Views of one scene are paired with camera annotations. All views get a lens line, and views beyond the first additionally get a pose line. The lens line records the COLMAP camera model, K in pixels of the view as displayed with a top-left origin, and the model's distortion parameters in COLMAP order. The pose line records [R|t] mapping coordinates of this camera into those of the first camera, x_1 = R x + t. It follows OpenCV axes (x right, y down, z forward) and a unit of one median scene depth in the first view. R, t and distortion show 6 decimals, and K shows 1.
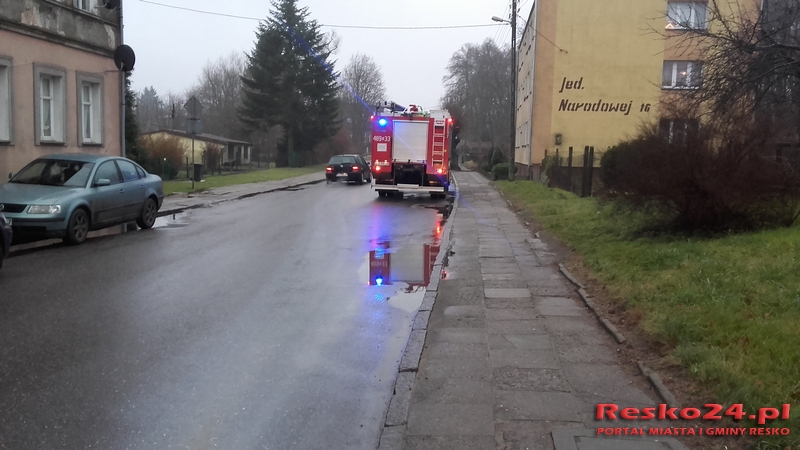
lens RADIAL K [[737.1, 0, 404.8], [0, 737.1, 225.4], [0, 0, 1]] dist [-0.022257, 0.000000]
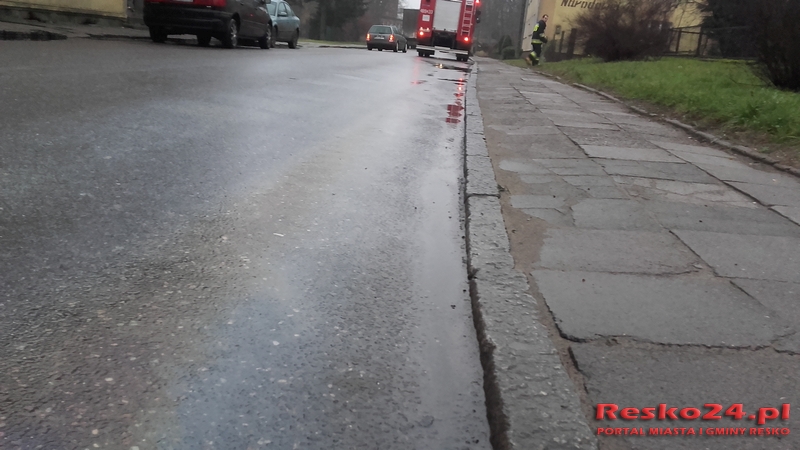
lens RADIAL K [[737.1, 0, 414.8], [0, 737.1, 228.4], [0, 0, 1]] dist [-0.022257, 0.000000]
pose [[0.996658, 0.078182, 0.023686, -0.075879], [-0.080767, 0.986543, 0.142158, 0.124784], [-0.012253, -0.143596, 0.989560, -0.590917]]
